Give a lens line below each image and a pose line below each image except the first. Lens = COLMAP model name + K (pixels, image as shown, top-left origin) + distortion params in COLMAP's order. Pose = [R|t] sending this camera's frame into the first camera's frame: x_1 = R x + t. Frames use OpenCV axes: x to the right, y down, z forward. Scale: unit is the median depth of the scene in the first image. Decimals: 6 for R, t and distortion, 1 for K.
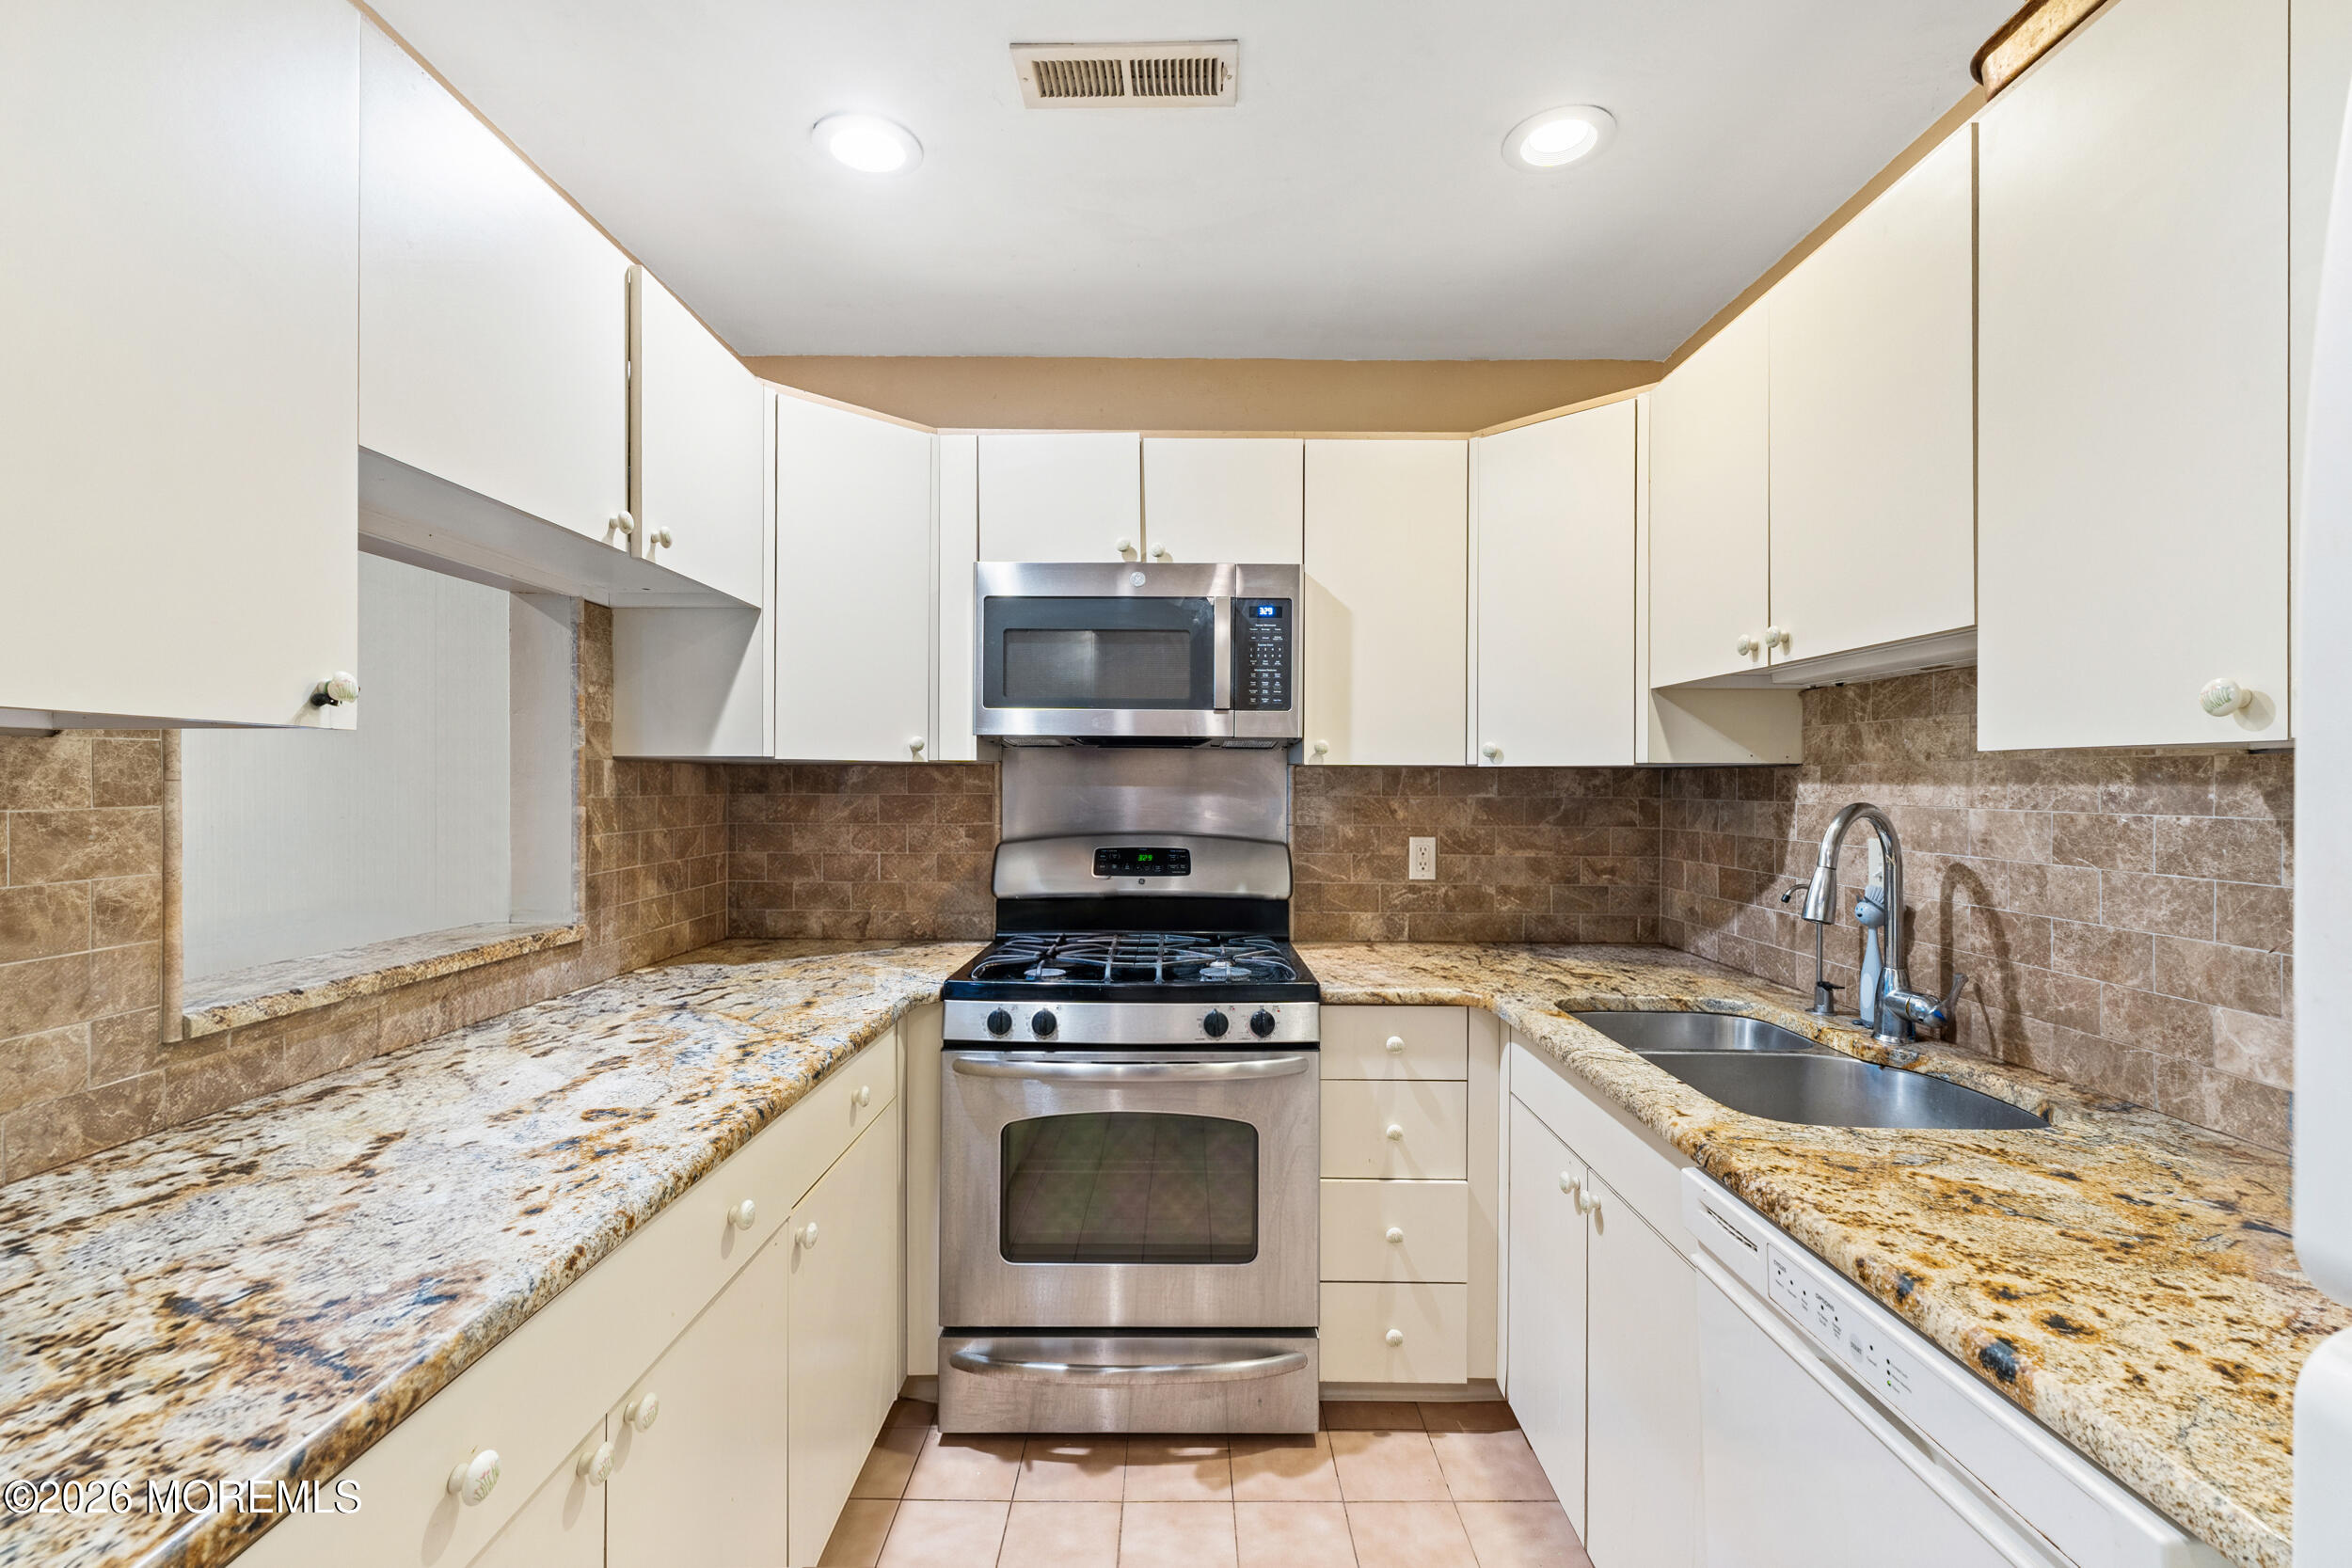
lens RADIAL K [[1005.2, 0, 1191.8], [0, 1005.2, 778.6], [0, 0, 1]] dist [0.004729, 0.001201]
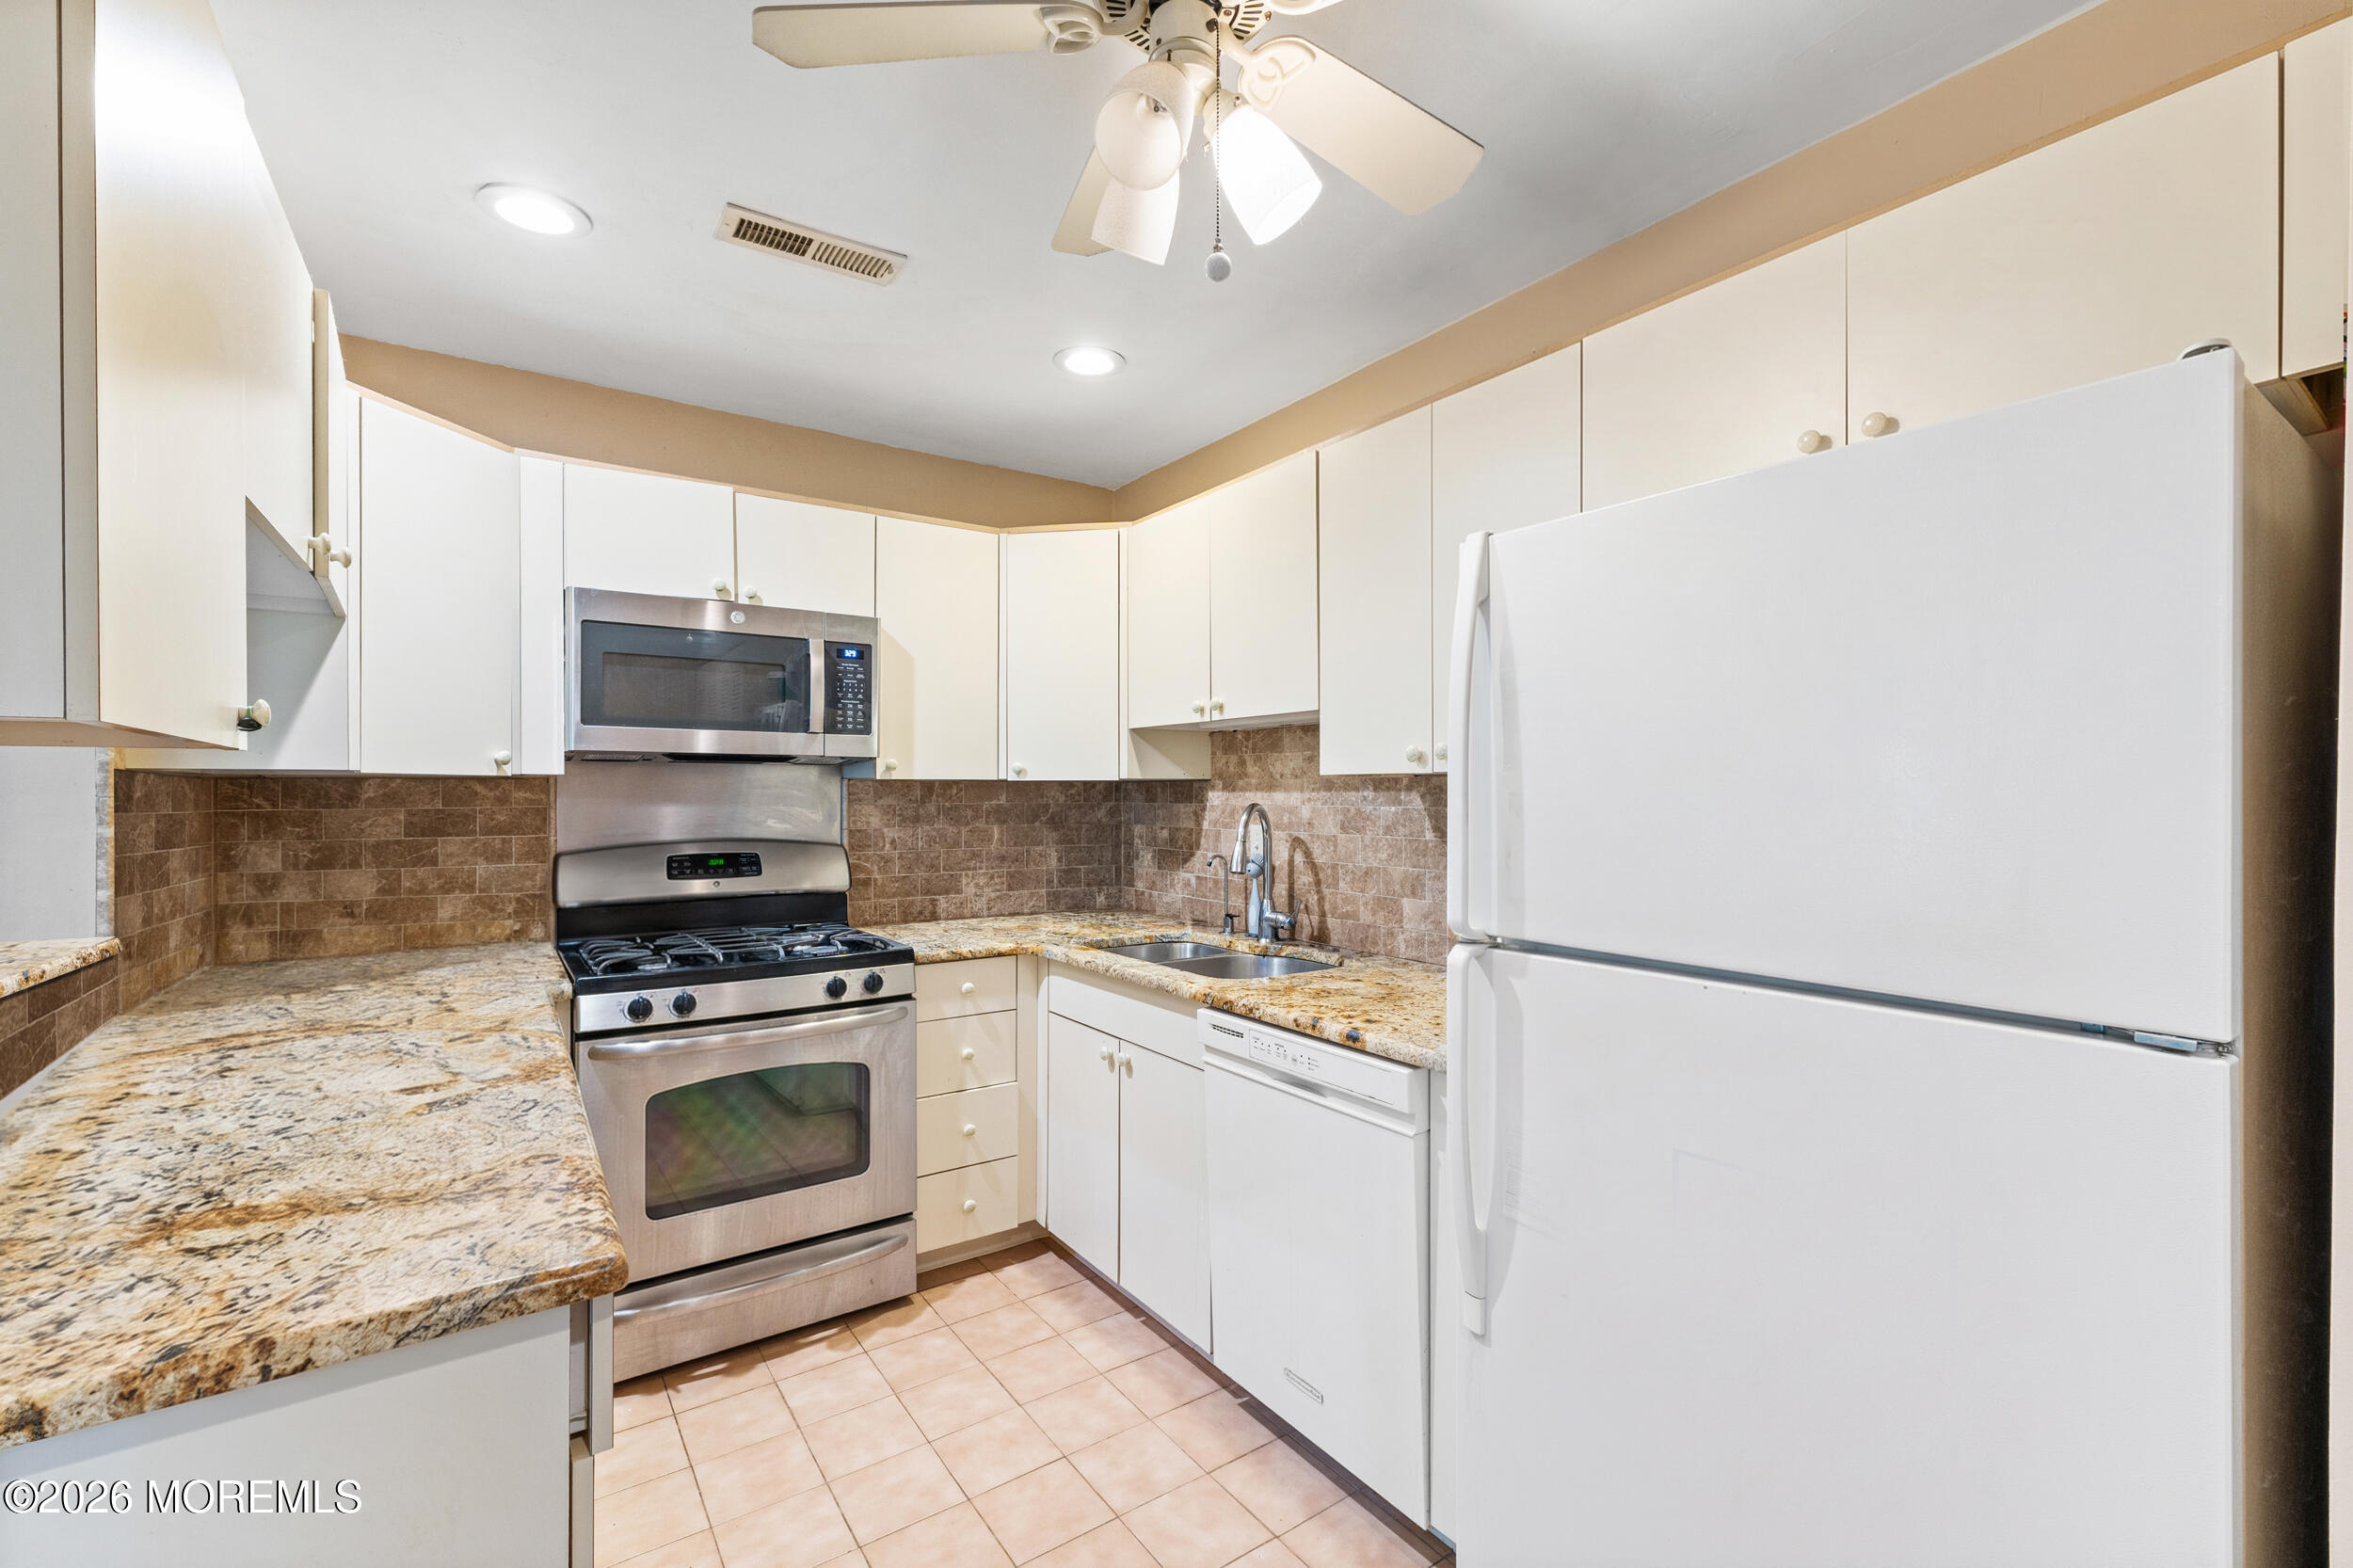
lens RADIAL K [[1005.8, 0, 1192.0], [0, 1005.8, 787.1], [0, 0, 1]] dist [0.004729, 0.001201]
pose [[0.816381, -0.003169, 0.577505, -0.330229], [0.003500, 0.999994, 0.000539, -0.003597], [-0.577503, 0.001581, 0.816387, -0.268742]]
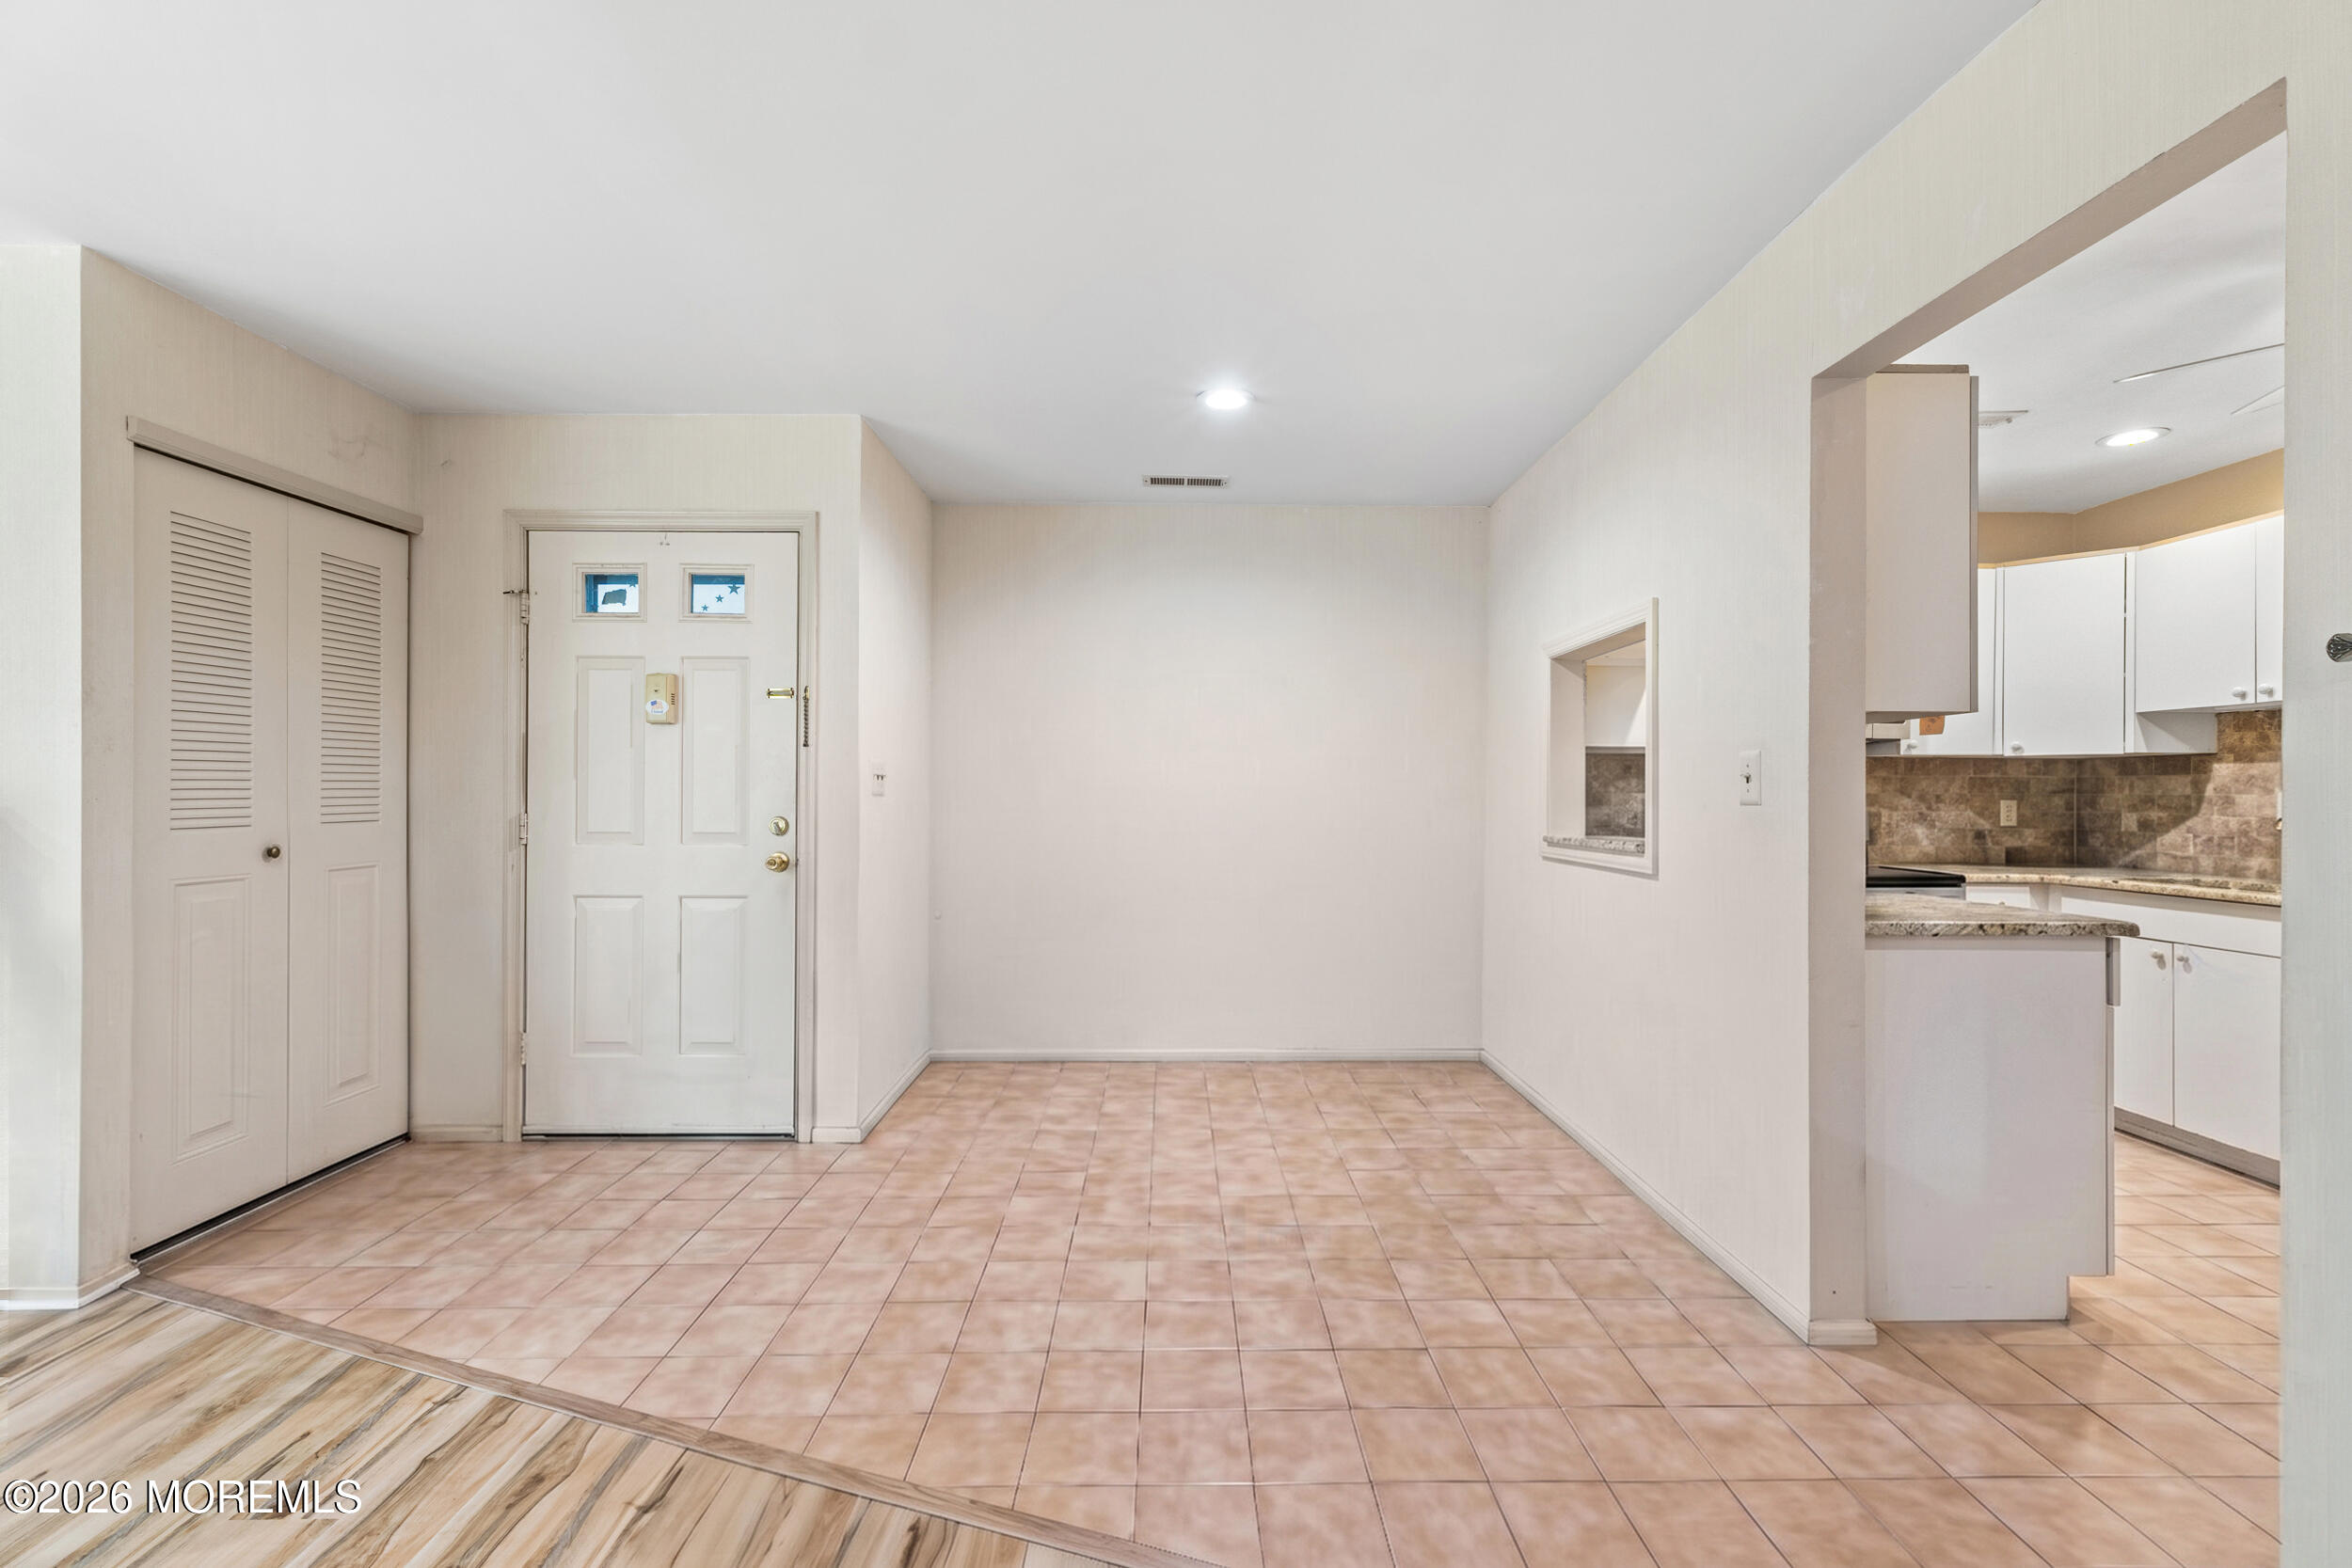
lens RADIAL K [[1005.2, 0, 1167.6], [0, 1005.2, 793.3], [0, 0, 1]] dist [0.004729, 0.001201]
pose [[0.999997, 0.002553, 0.000156, -1.351764], [-0.002554, 0.999991, 0.003257, 0.059021], [-0.000148, -0.003257, 0.999995, -0.879694]]
